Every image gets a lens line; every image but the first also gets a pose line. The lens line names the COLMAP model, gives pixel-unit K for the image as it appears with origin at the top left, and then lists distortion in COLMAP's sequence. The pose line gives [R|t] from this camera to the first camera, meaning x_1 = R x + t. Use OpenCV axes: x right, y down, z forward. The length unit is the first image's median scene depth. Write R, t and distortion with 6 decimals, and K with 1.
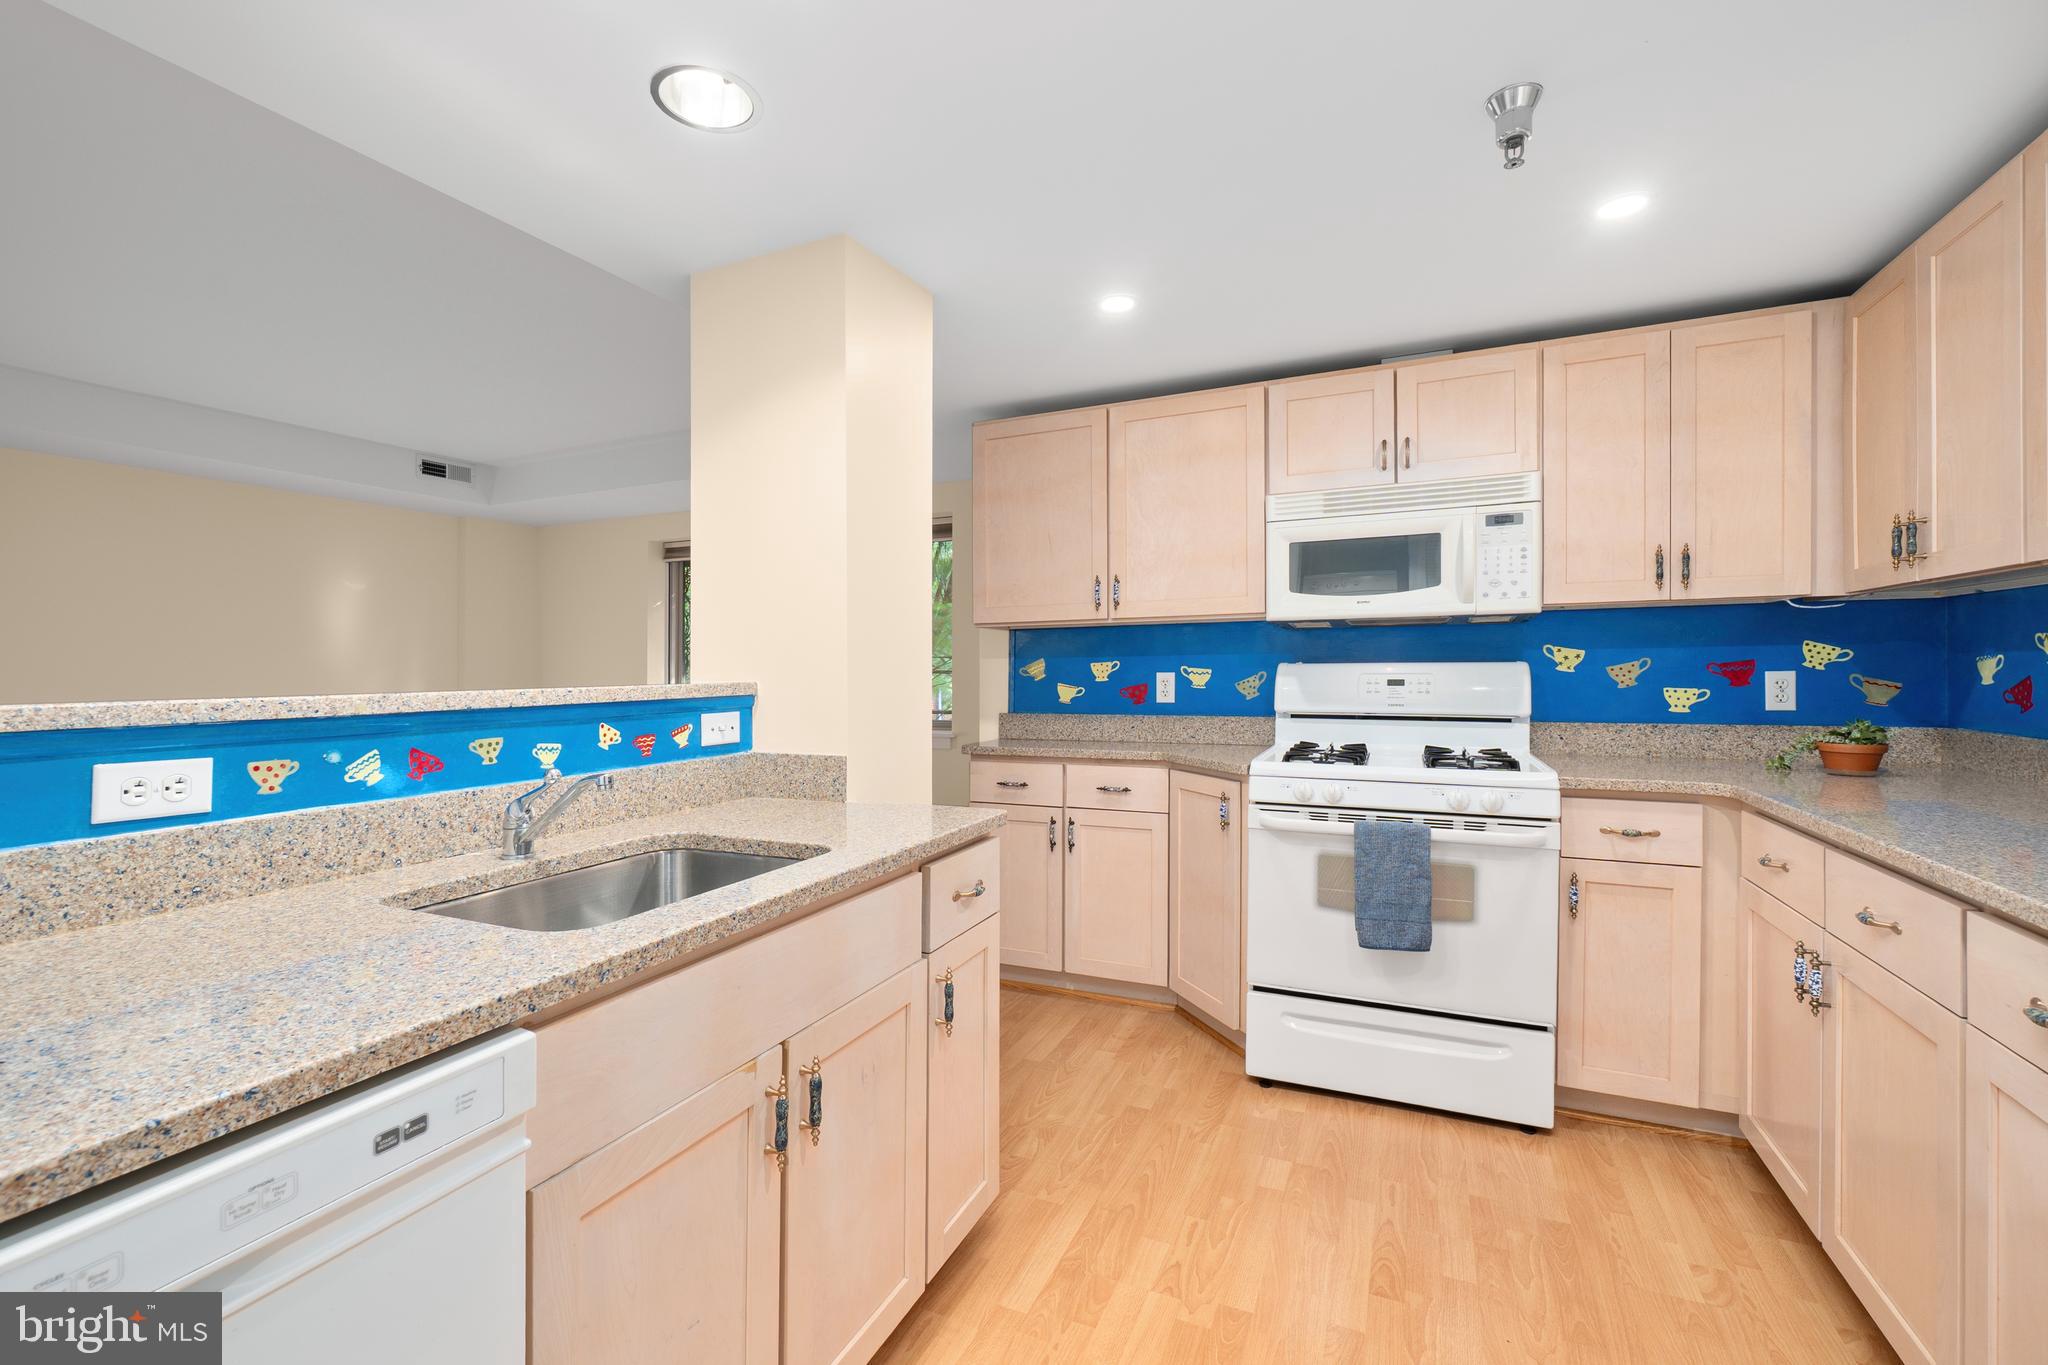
lens RADIAL K [[885.4, 0, 1007.2], [0, 885.4, 665.4], [0, 0, 1]] dist [-0.006148, -0.000135]
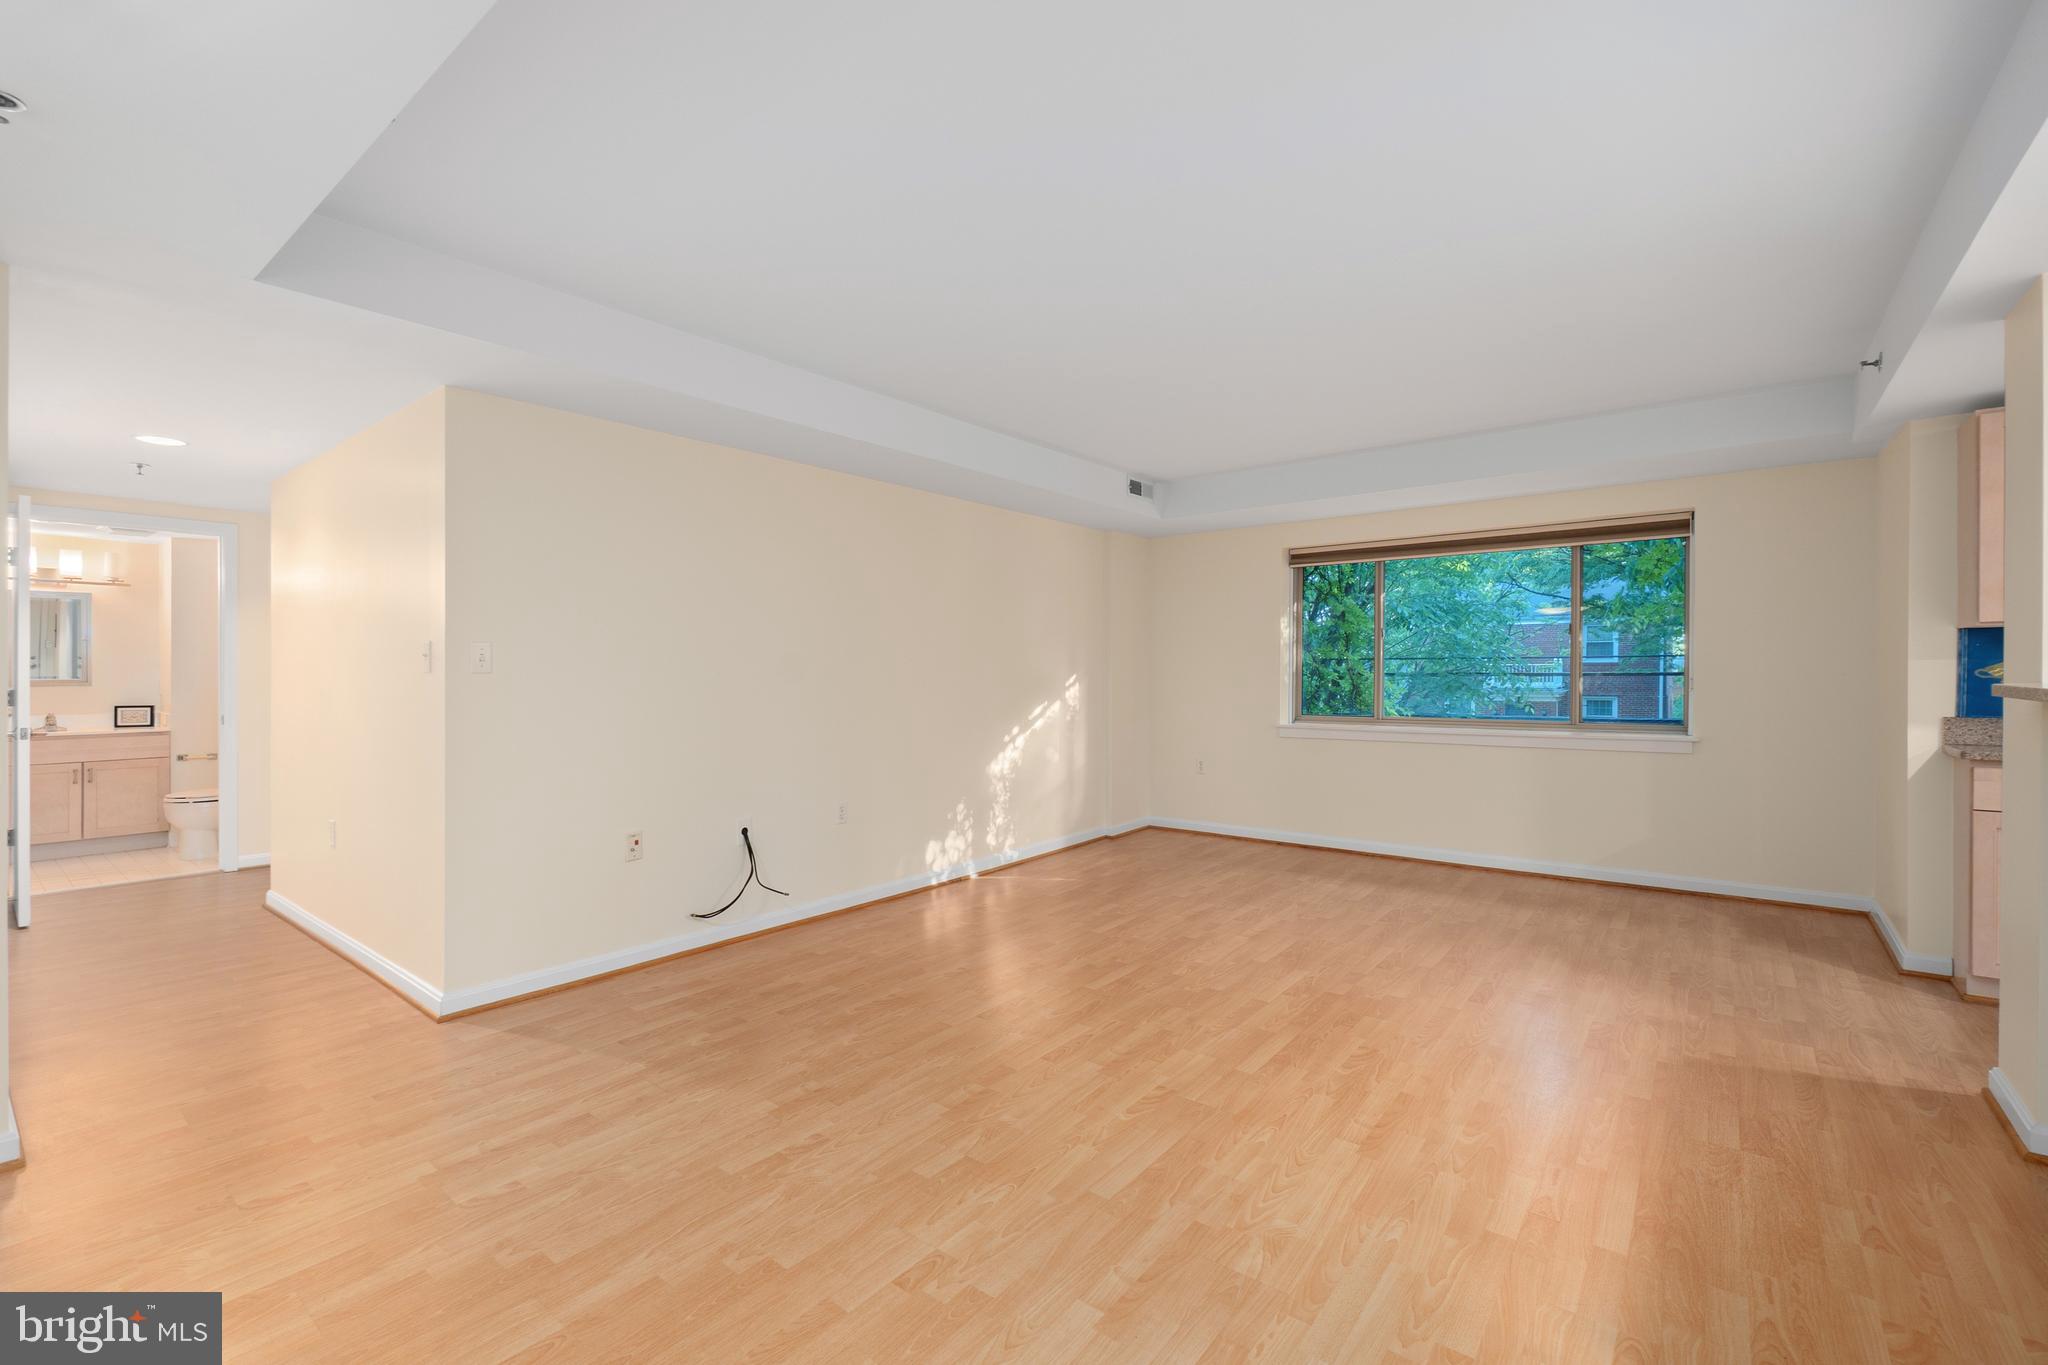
lens RADIAL K [[883.4, 0, 1016.6], [0, 883.4, 677.7], [0, 0, 1]] dist [-0.003340, -0.000224]
pose [[0.971674, 0.004894, -0.236276, -1.287698], [-0.002530, 0.999944, 0.010307, 0.007381], [0.236314, -0.009417, 0.971631, -0.252248]]
